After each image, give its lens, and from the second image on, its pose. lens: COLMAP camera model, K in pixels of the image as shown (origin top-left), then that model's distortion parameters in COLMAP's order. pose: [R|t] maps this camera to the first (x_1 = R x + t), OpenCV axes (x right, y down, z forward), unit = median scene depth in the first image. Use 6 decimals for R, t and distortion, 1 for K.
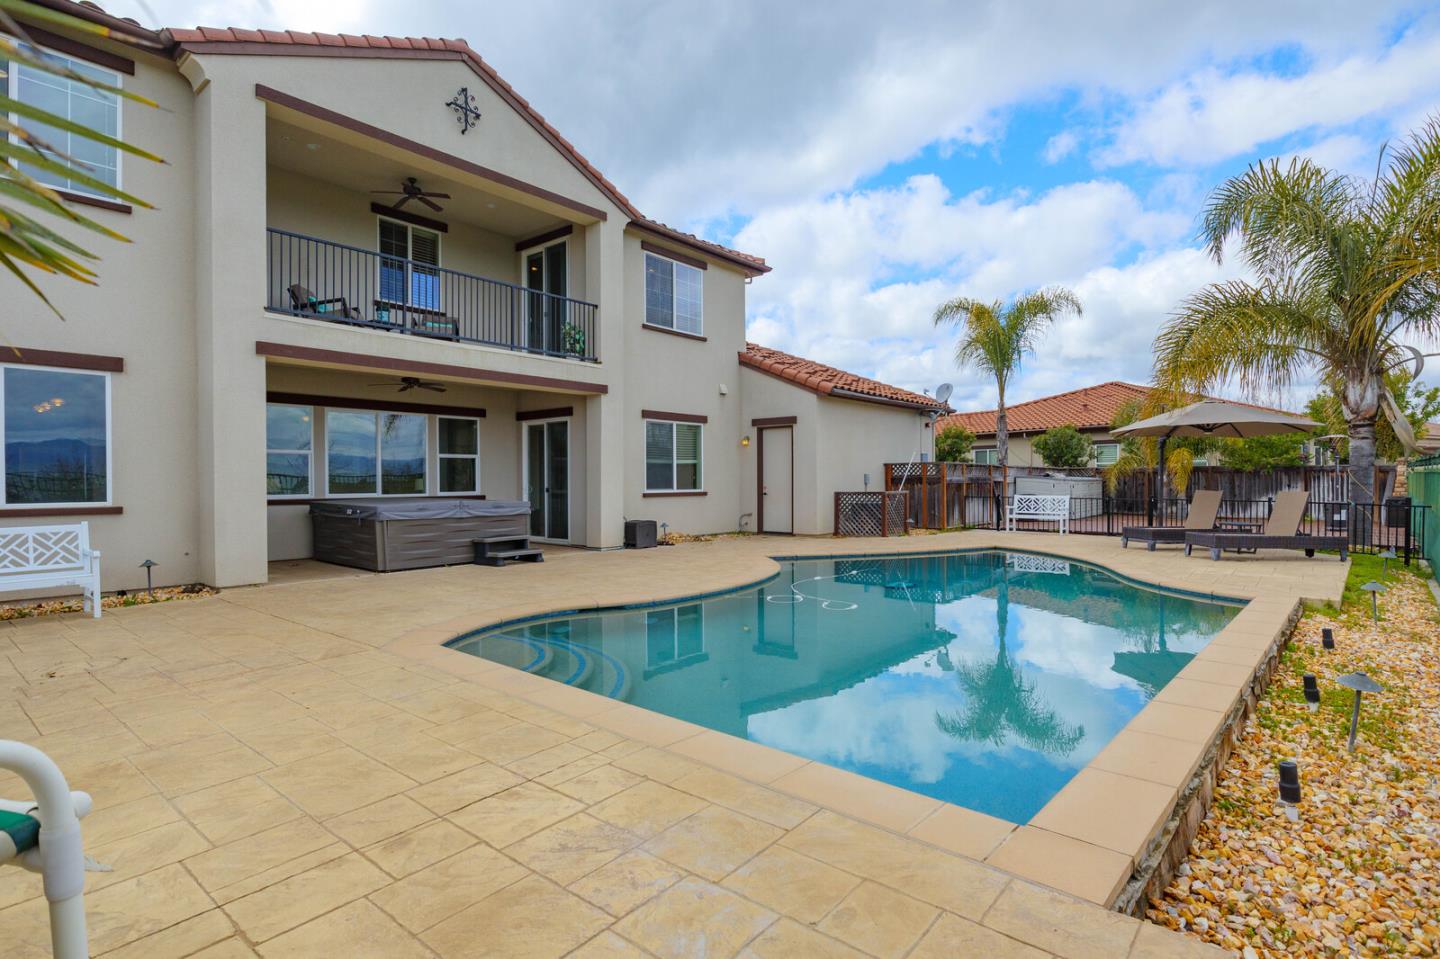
lens RADIAL K [[724.3, 0, 713.5], [0, 724.3, 476.3], [0, 0, 1]] dist [-0.011147, 0.002258]
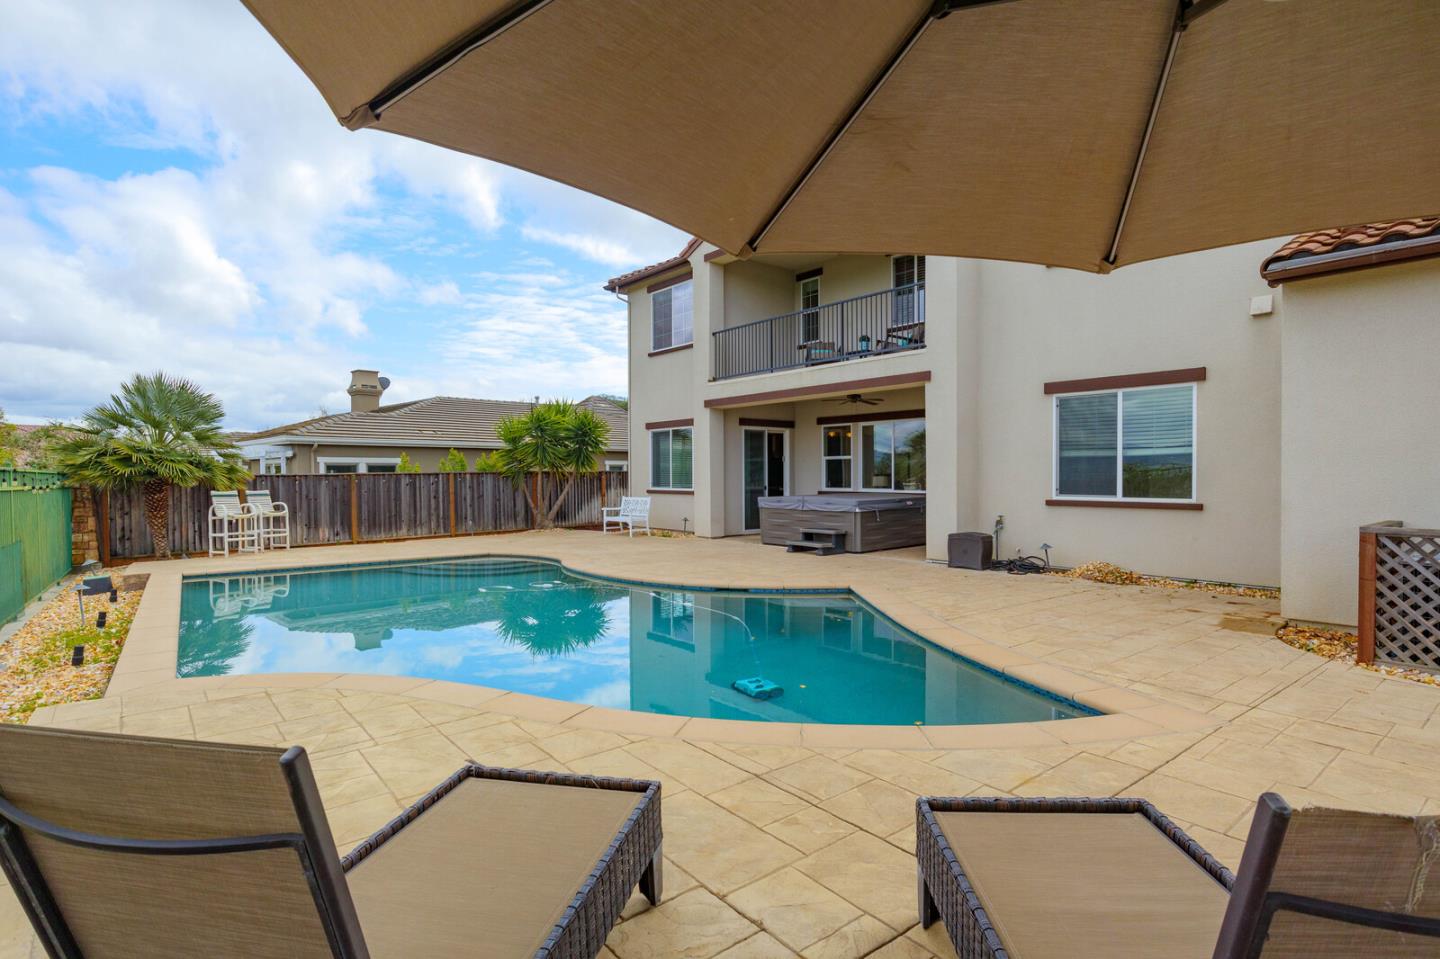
lens RADIAL K [[724.3, 0, 709.3], [0, 724.3, 484.3], [0, 0, 1]] dist [-0.011147, 0.002258]
pose [[-0.196280, 0.011093, -0.980485, 0.664425], [0.000168, 0.999936, 0.011280, 0.000018], [0.980548, 0.002049, -0.196269, 0.809285]]
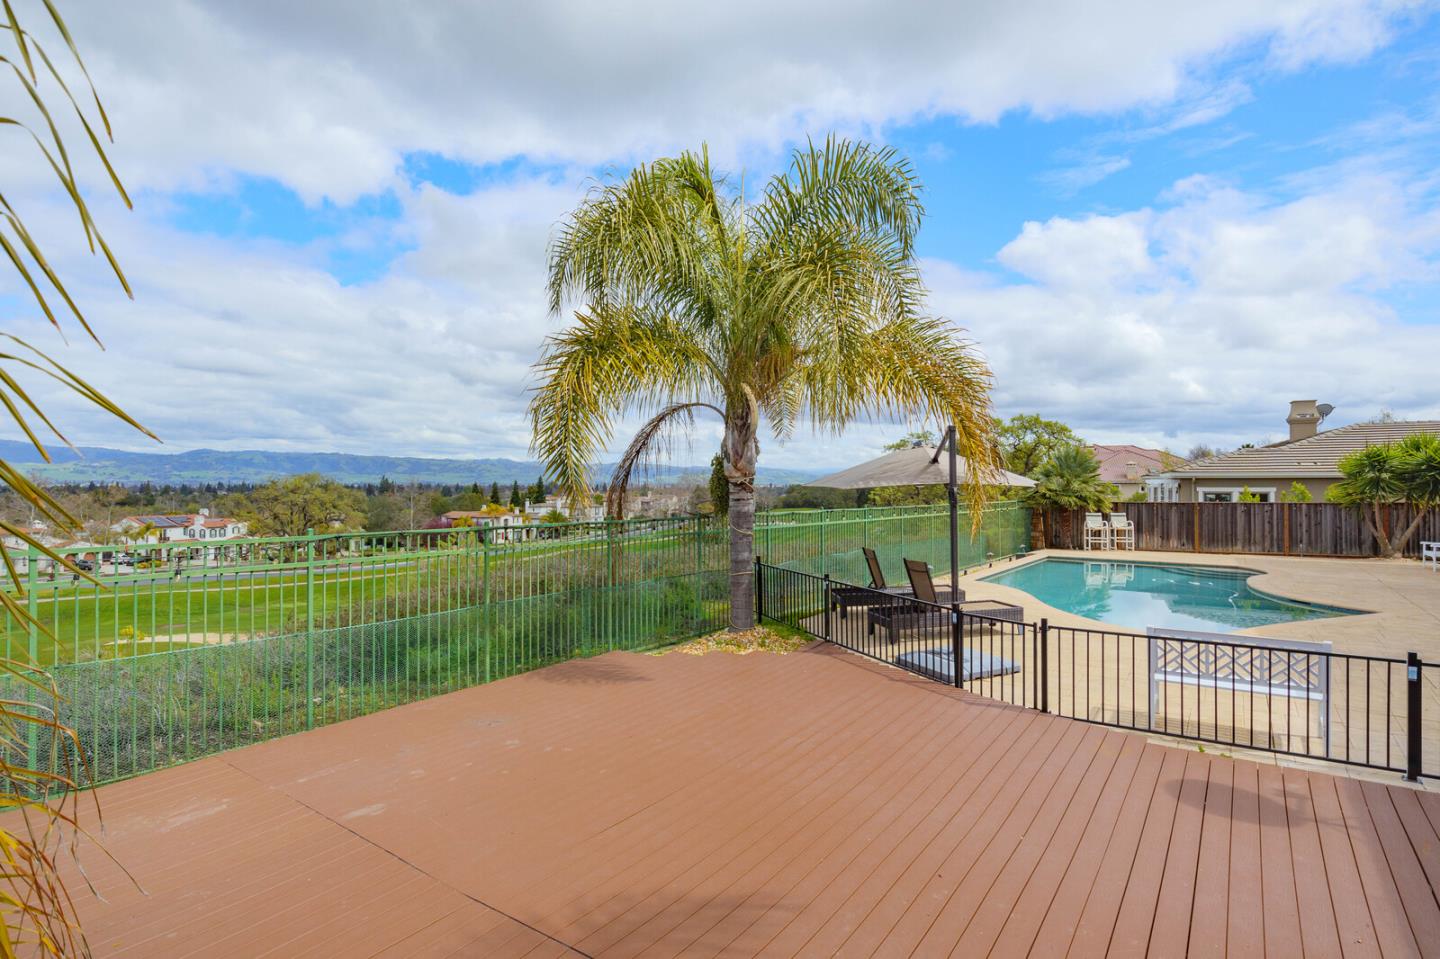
lens RADIAL K [[724.3, 0, 707.9], [0, 724.3, 482.0], [0, 0, 1]] dist [-0.011147, 0.002258]
pose [[-0.997715, -0.000449, -0.067556, 0.835105], [-0.000697, 0.999993, 0.003654, -0.052620], [0.067554, 0.003693, -0.997709, 1.524610]]
